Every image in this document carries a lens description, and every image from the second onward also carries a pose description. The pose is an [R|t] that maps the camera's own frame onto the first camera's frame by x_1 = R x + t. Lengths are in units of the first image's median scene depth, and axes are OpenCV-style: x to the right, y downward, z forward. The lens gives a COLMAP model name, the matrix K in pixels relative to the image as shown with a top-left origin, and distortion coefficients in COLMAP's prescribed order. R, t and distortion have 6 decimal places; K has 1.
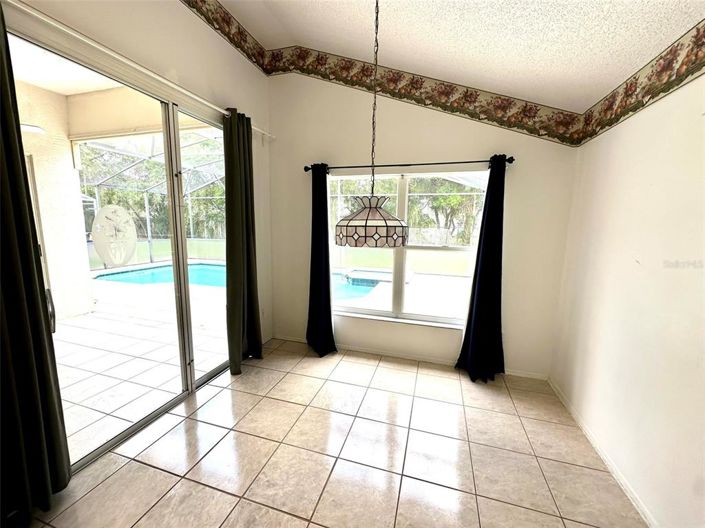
lens RADIAL K [[280.3, 0, 352.1], [0, 280.3, 265.3], [0, 0, 1]] dist [-0.000734, -0.000045]
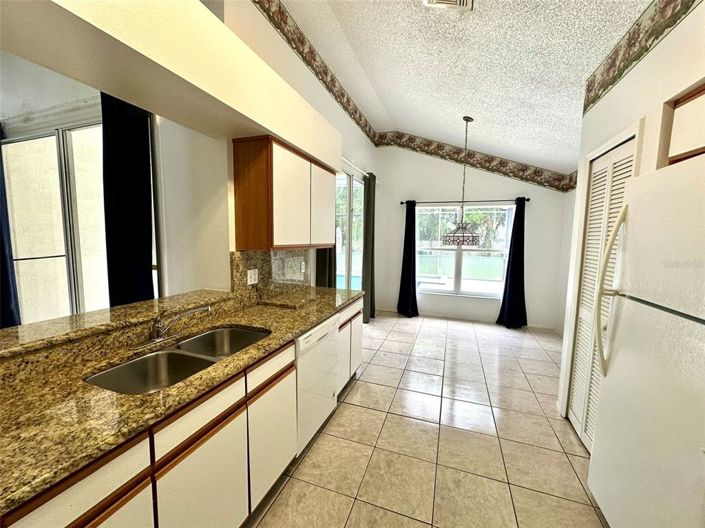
lens RADIAL K [[280.3, 0, 354.0], [0, 280.3, 265.1], [0, 0, 1]] dist [-0.000734, -0.000045]
pose [[0.998940, 0.003833, -0.045882, -0.399521], [-0.006055, 0.998811, -0.048372, 0.114541], [0.045642, 0.048599, 0.997775, -0.708662]]
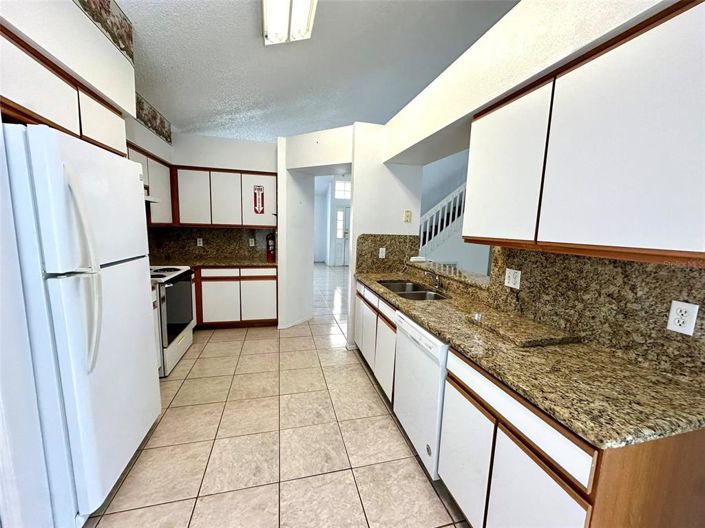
lens RADIAL K [[280.3, 0, 353.1], [0, 280.3, 263.5], [0, 0, 1]] dist [-0.000734, -0.000045]
pose [[-0.851063, 0.026182, -0.524411, 2.084499], [-0.121658, 0.961744, 0.245454, -1.030925], [0.510775, 0.272696, -0.815319, 7.751978]]
